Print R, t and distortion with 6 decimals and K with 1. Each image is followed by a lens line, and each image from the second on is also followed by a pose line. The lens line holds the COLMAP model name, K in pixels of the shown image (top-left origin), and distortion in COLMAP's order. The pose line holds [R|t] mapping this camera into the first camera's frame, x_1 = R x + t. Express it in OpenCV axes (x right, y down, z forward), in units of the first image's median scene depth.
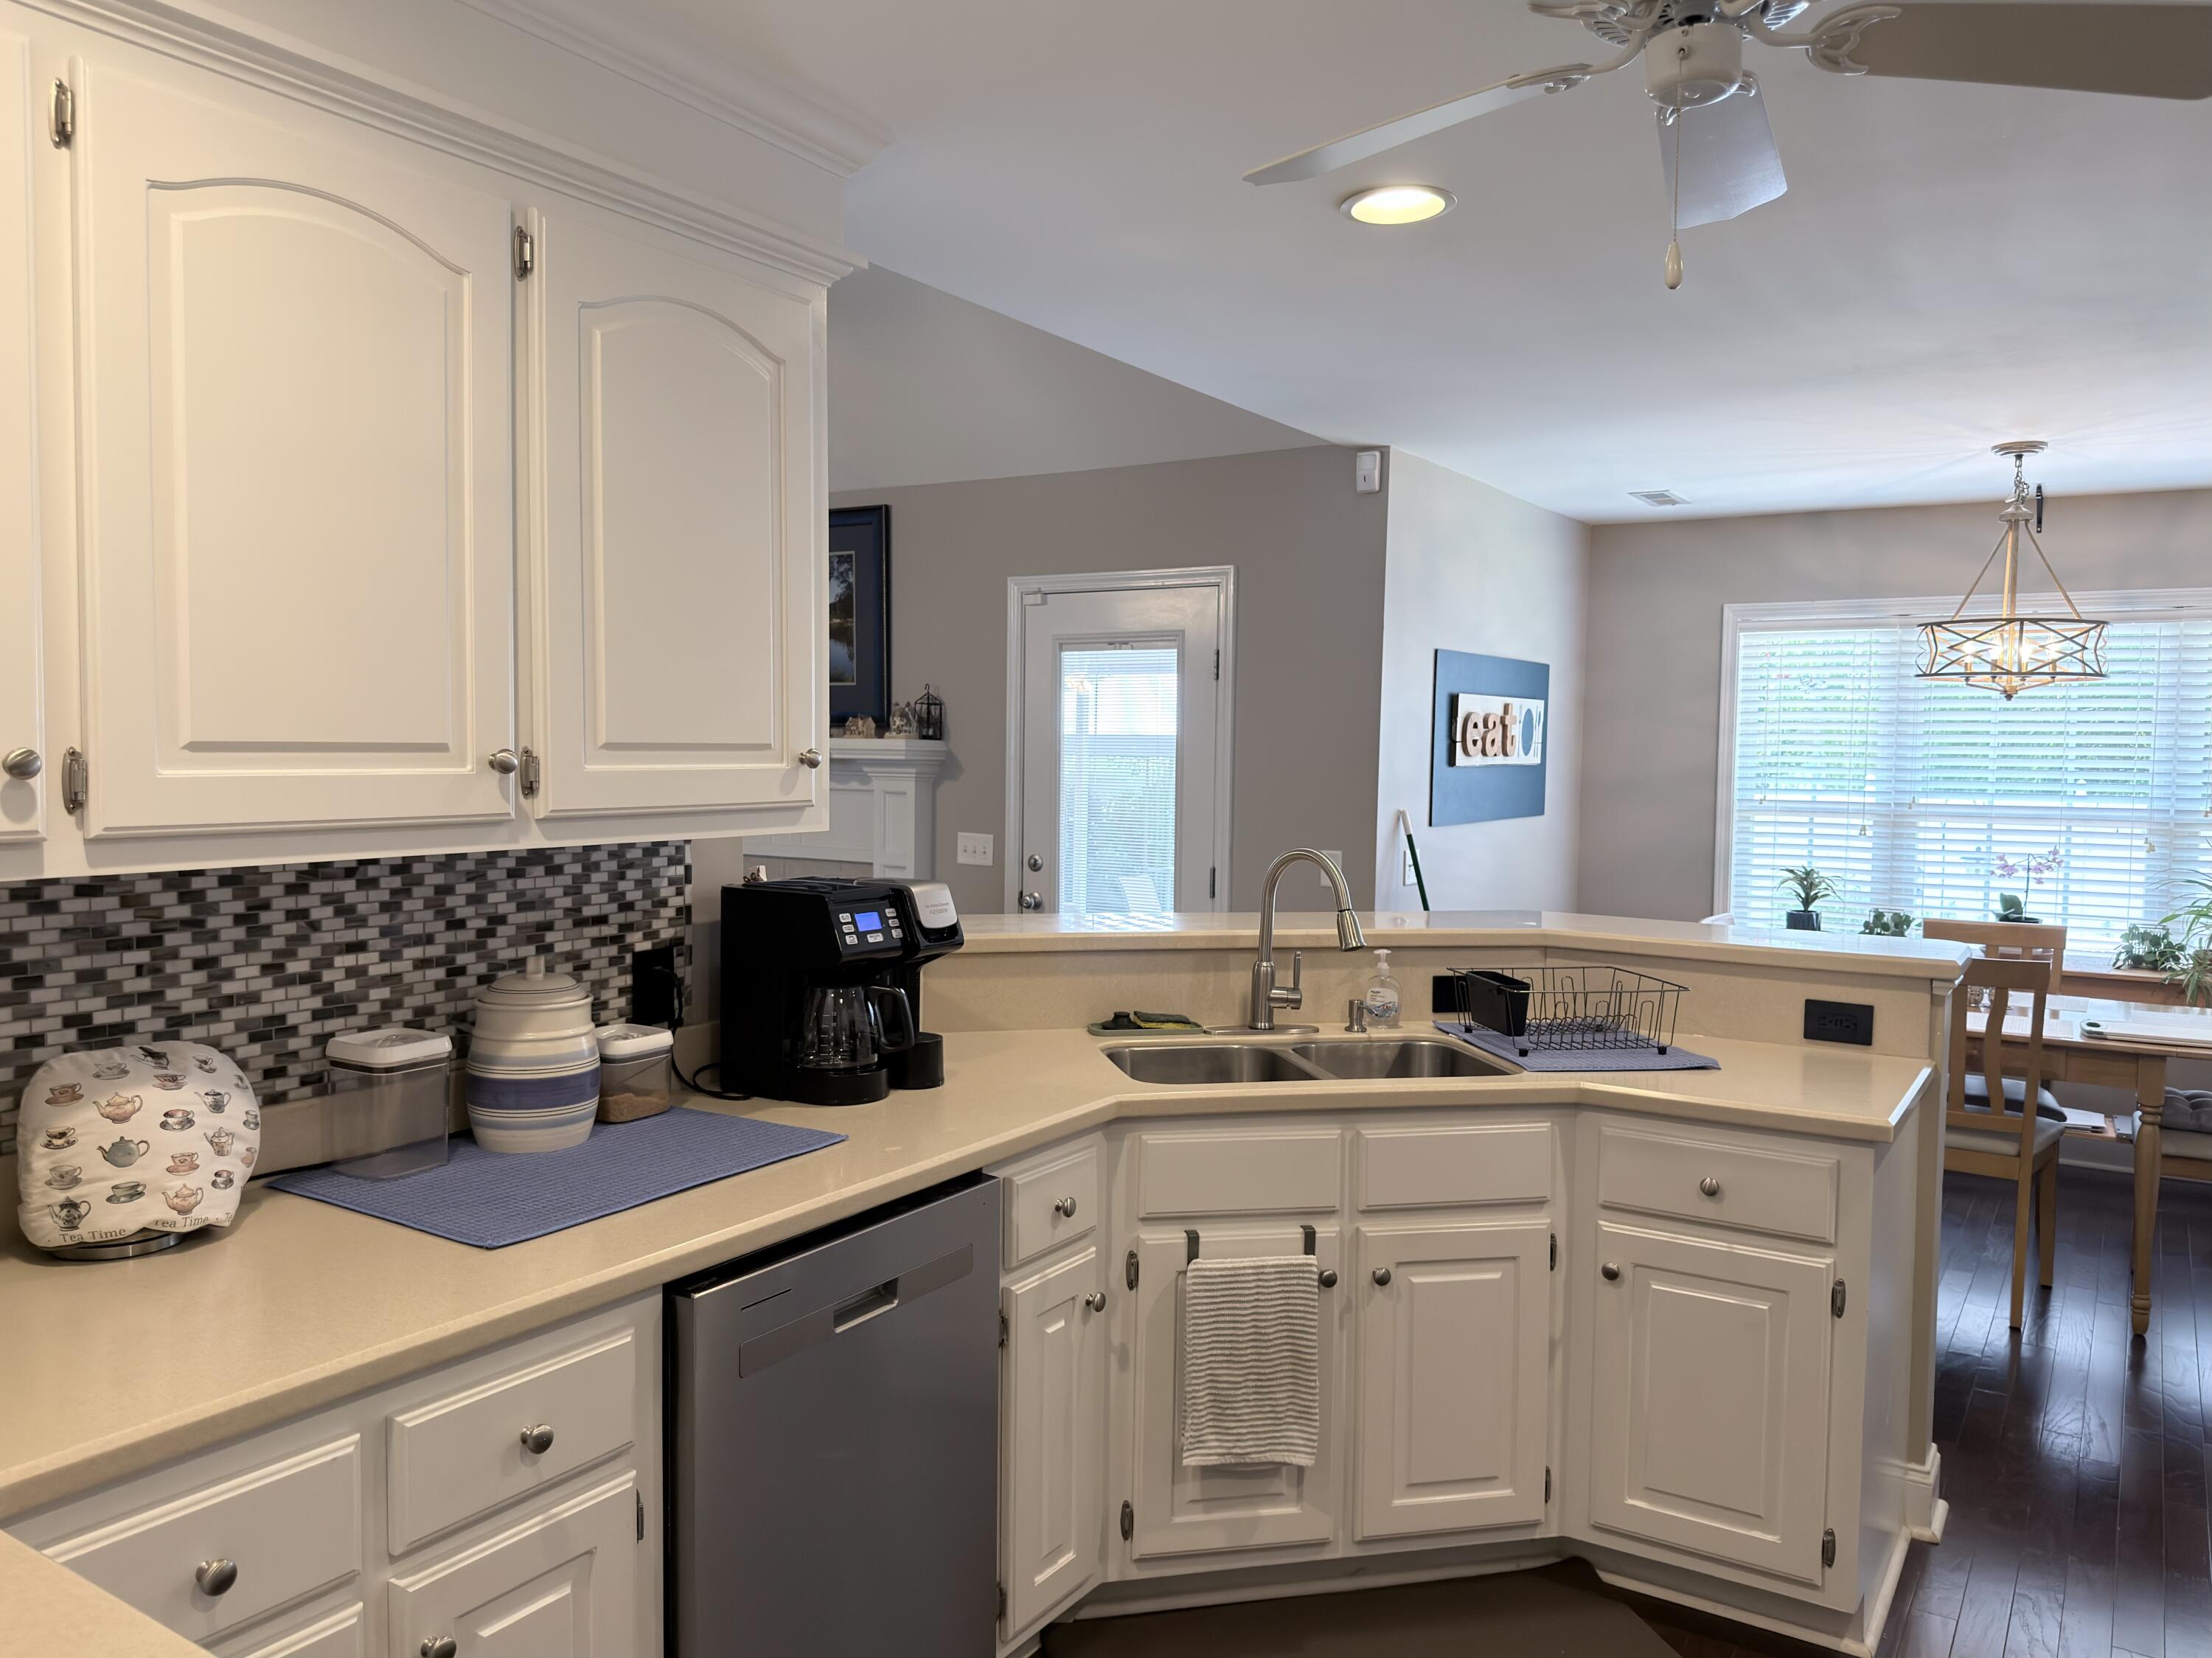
lens RADIAL K [[1623.2, 0, 1106.0], [0, 1623.2, 829.0], [0, 0, 1]] dist [0.086612, -0.138245]
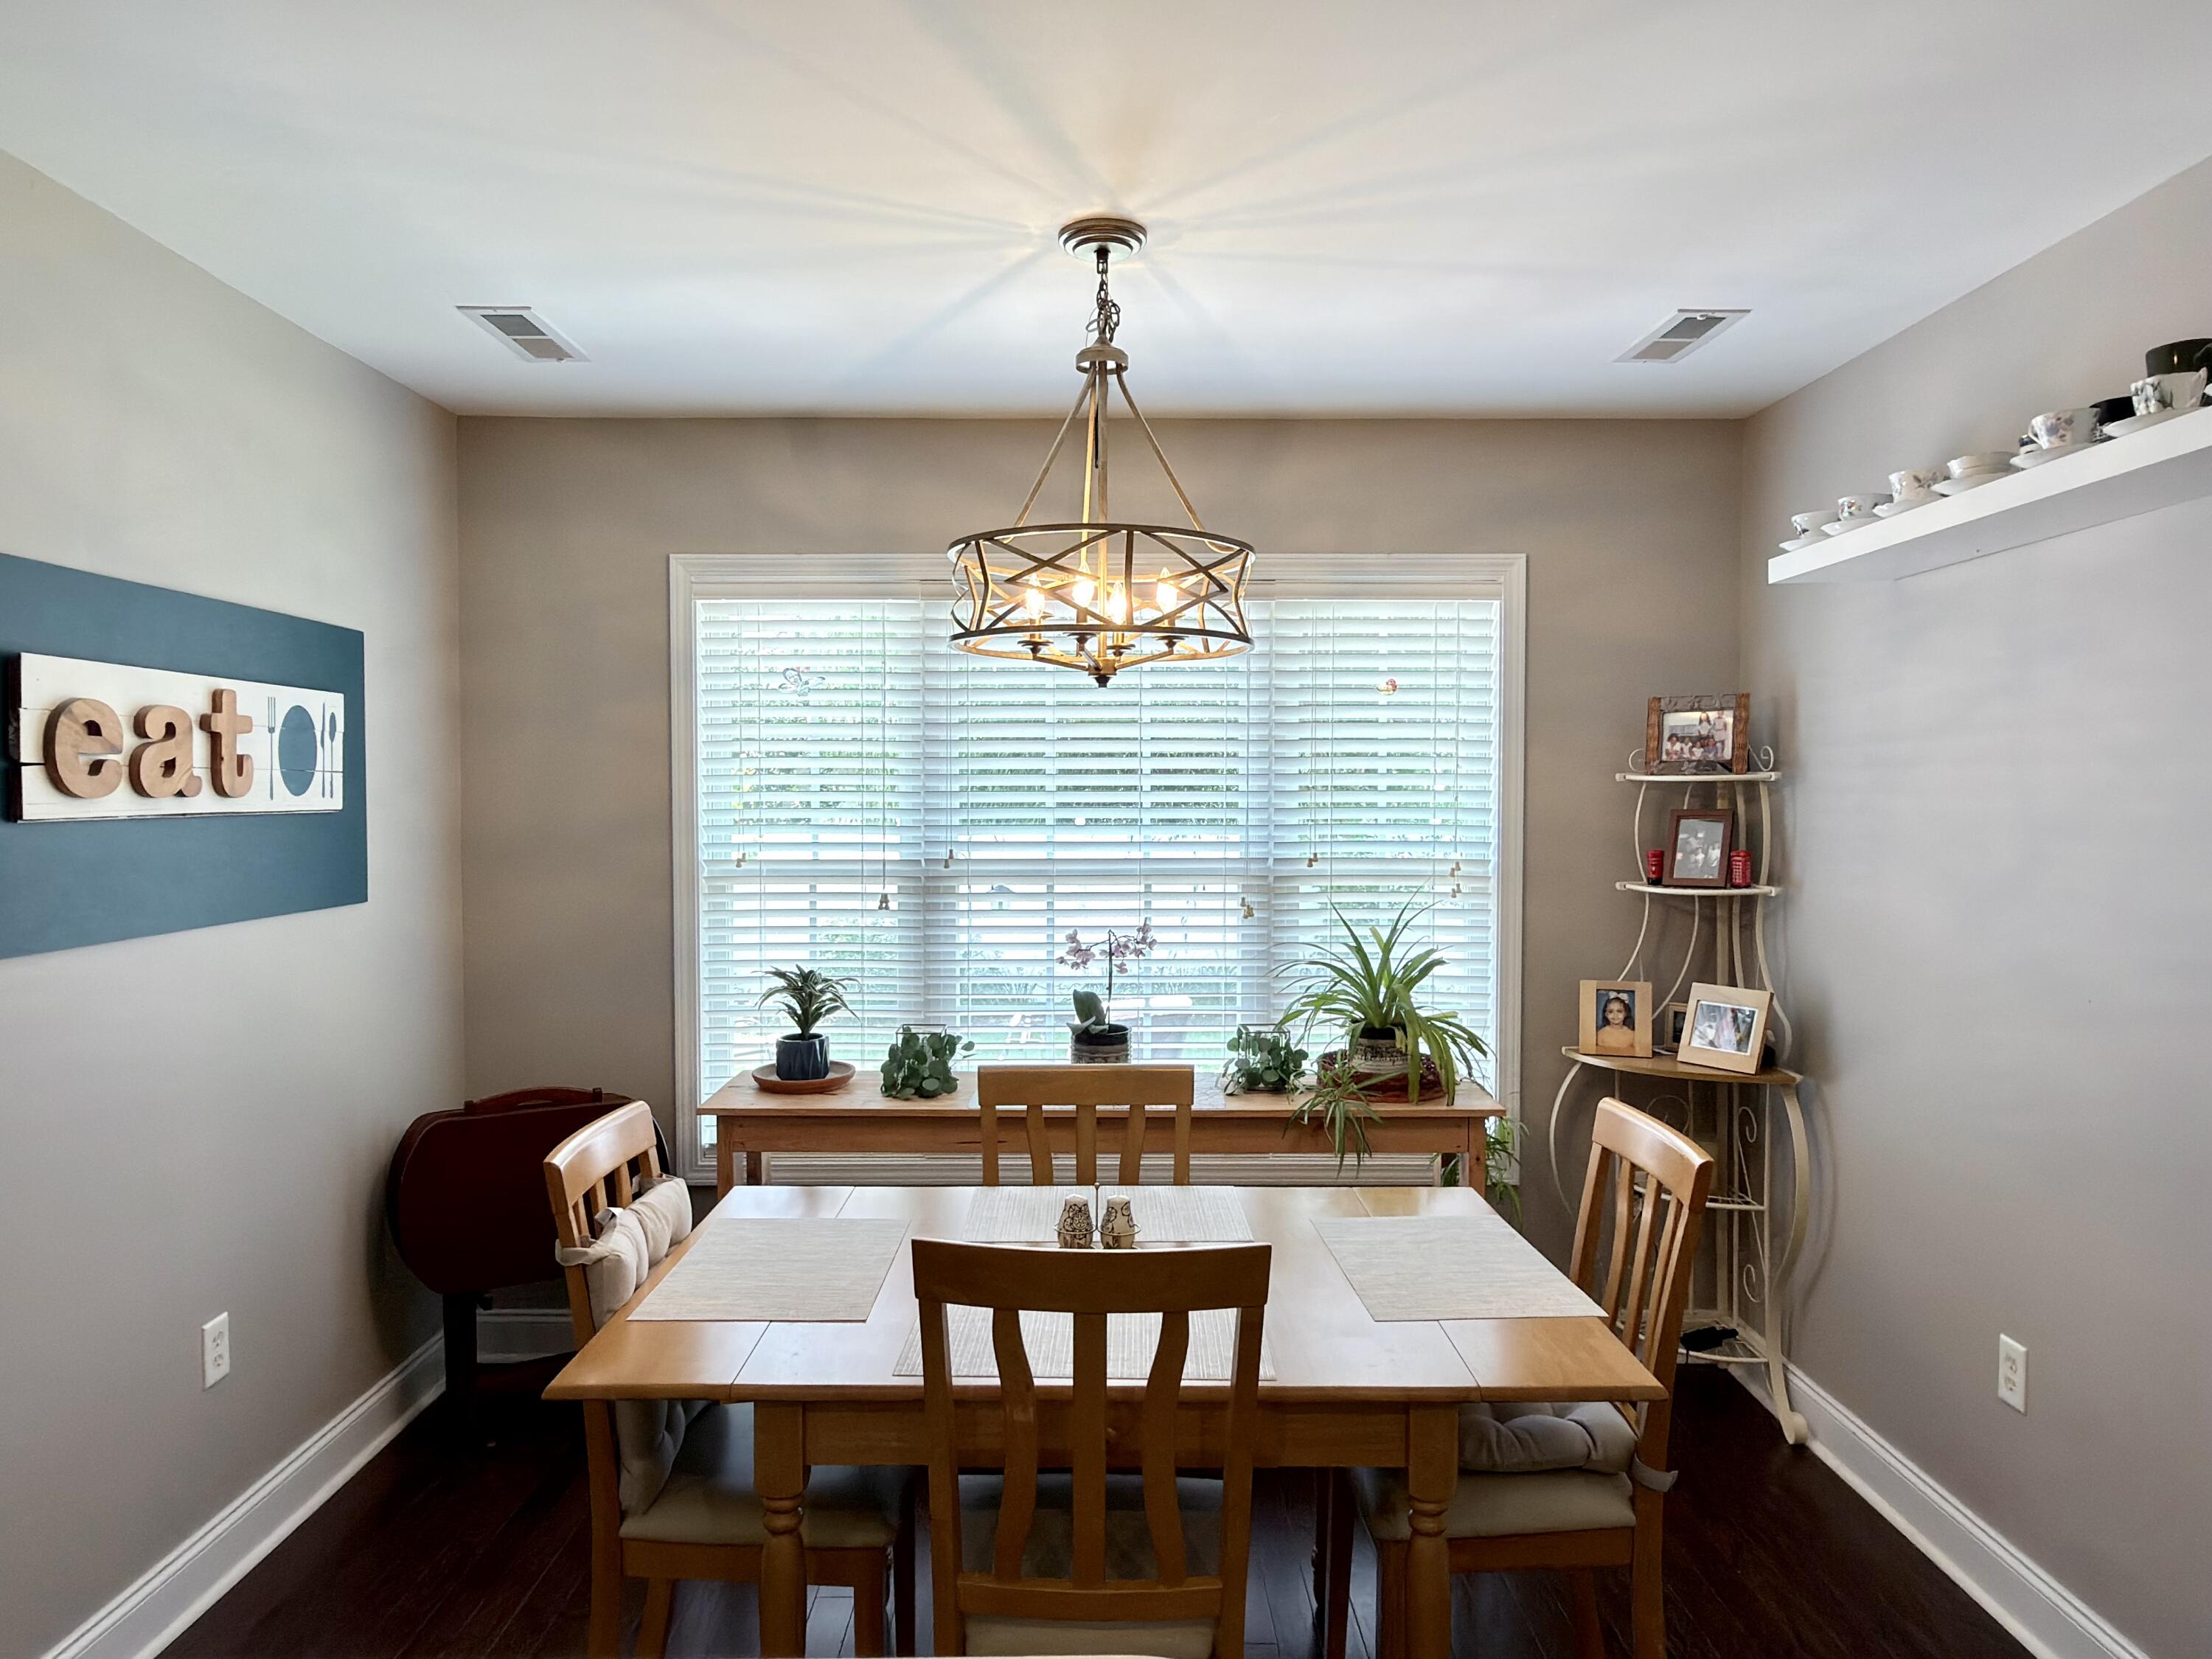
lens RADIAL K [[1085.0, 0, 1064.7], [0, 1085.0, 826.1], [0, 0, 1]] dist [0.001374, 0.000063]
pose [[0.836913, -0.026609, 0.546689, 0.331783], [0.039238, 0.999164, -0.011437, -0.025852], [-0.545927, 0.031023, 0.837258, 0.694130]]
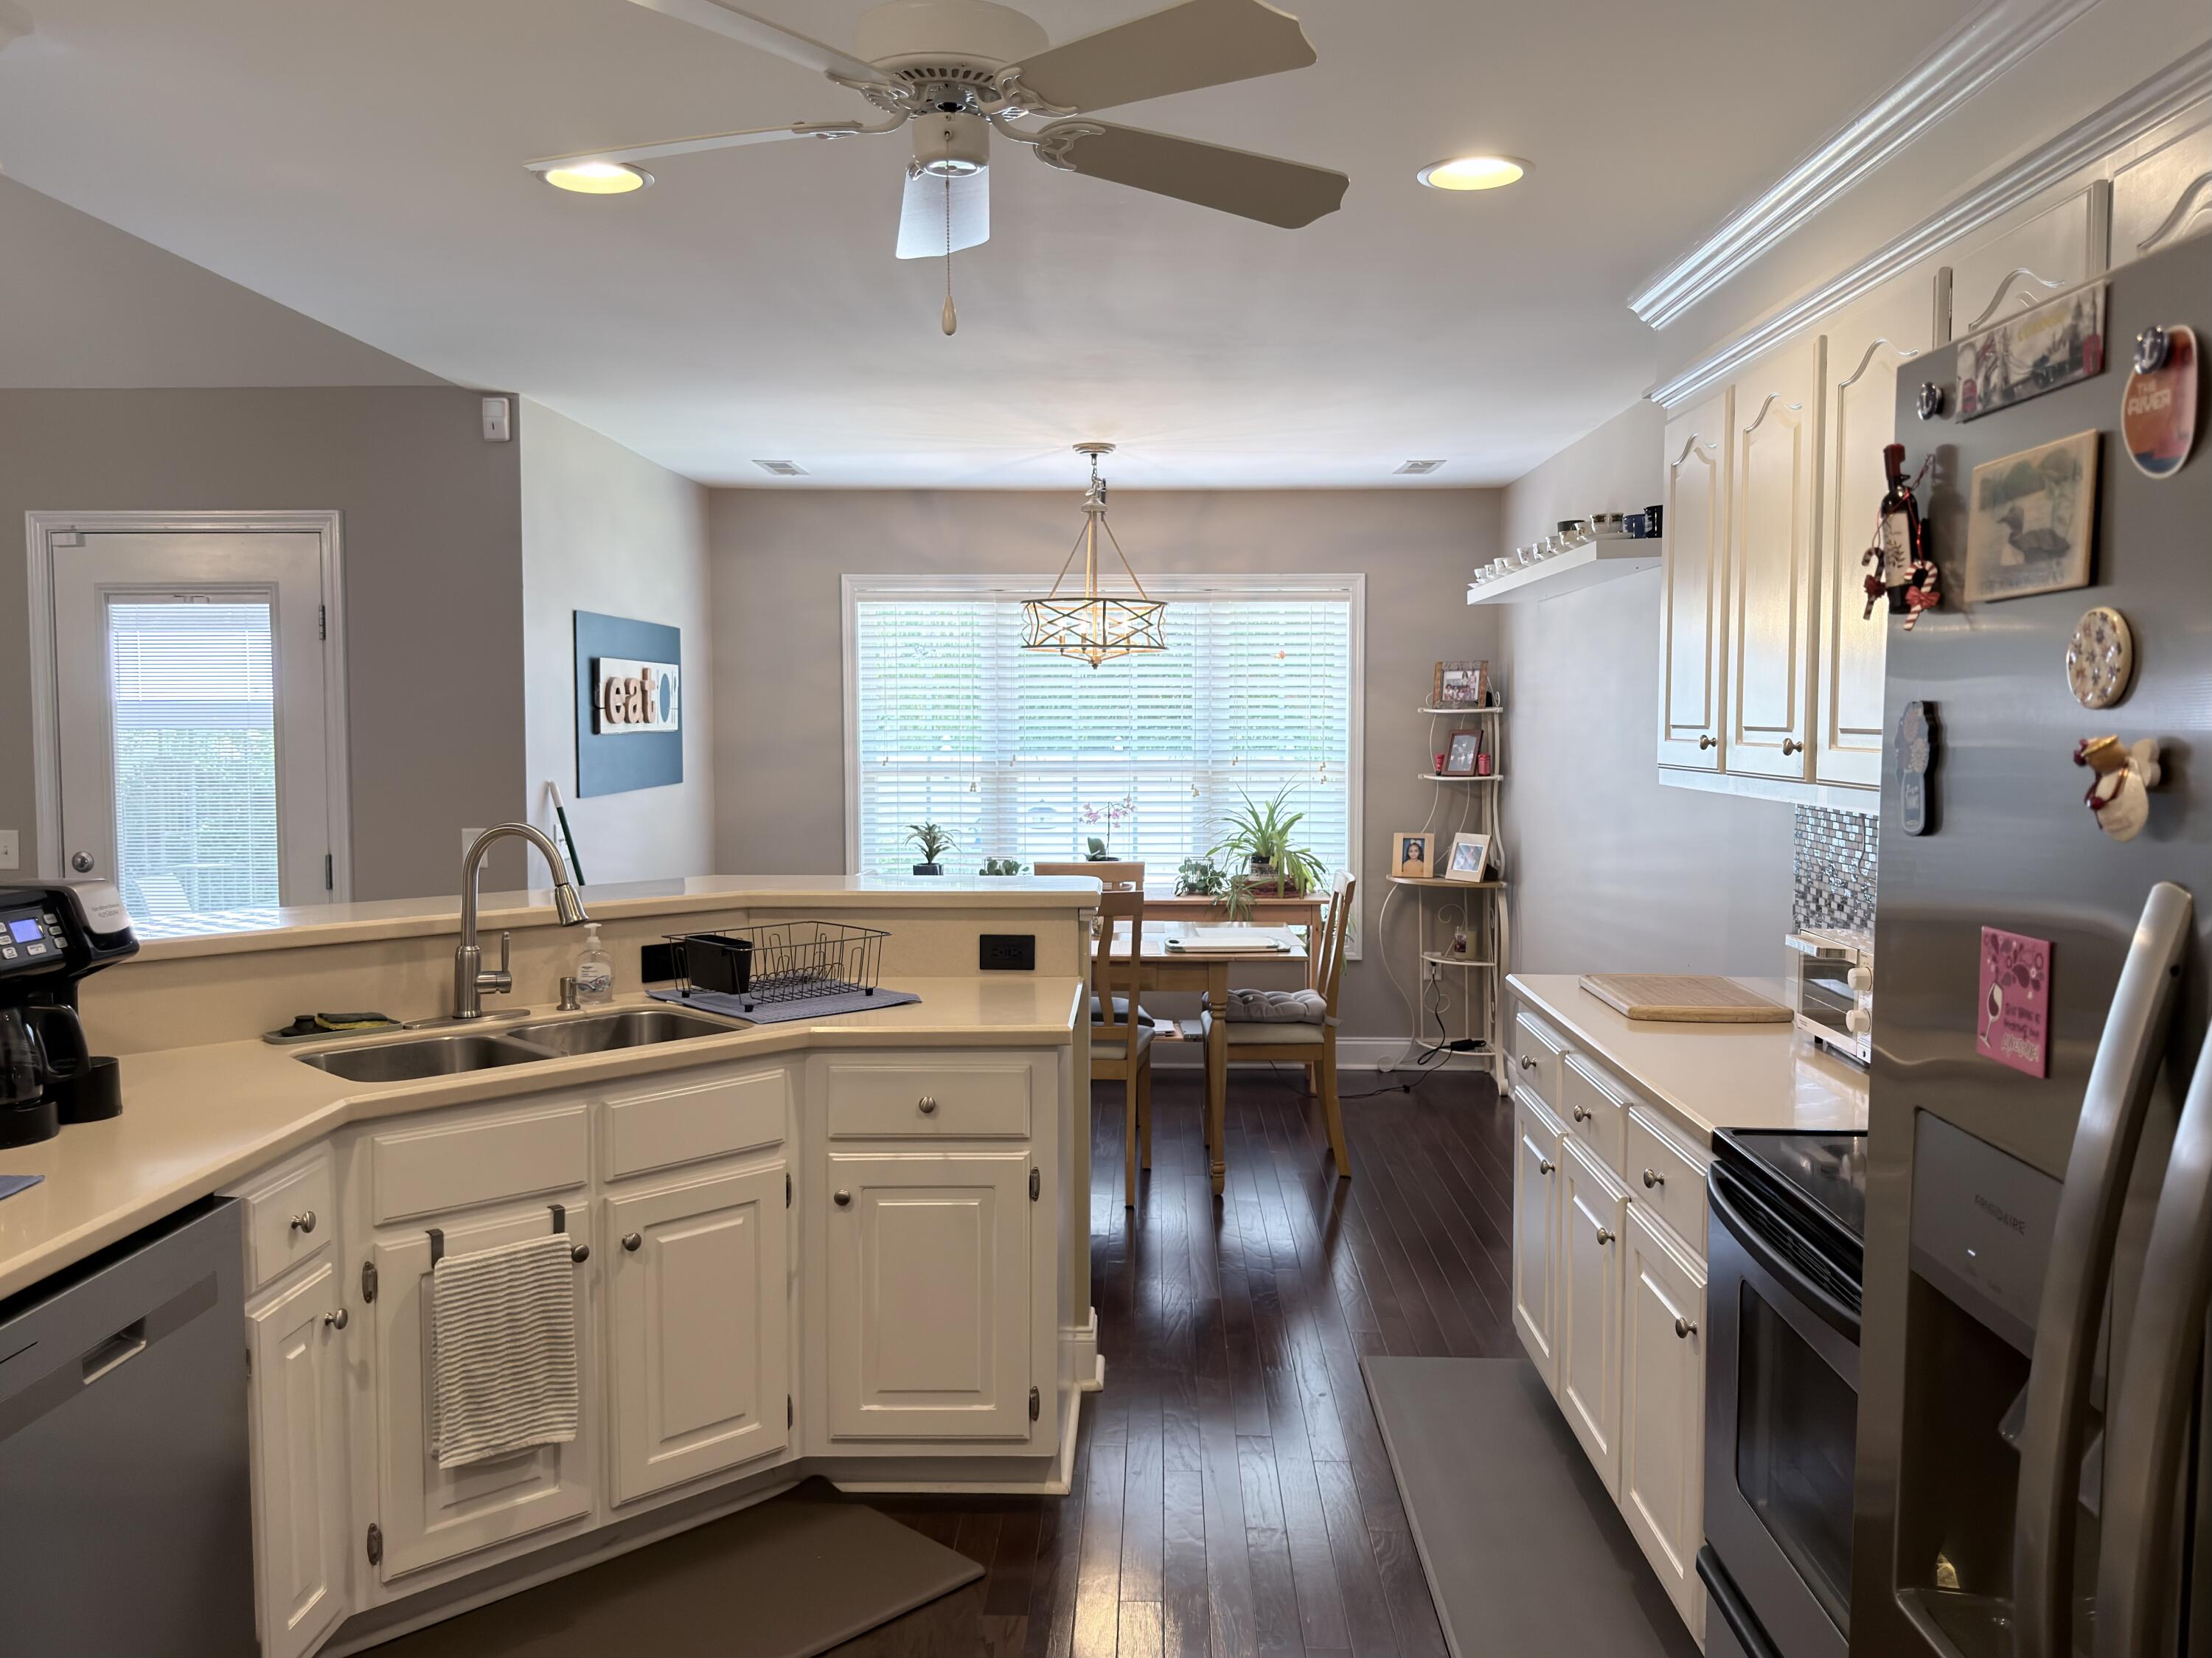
lens RADIAL K [[1801.5, 0, 1106.0], [0, 1801.5, 829.0], [0, 0, 1]] dist [0.169655, -0.327037]
pose [[0.848191, -0.047123, 0.527590, -0.116167], [0.039329, 0.998888, 0.025990, 0.001299], [-0.528228, -0.001295, 0.849102, -0.077171]]
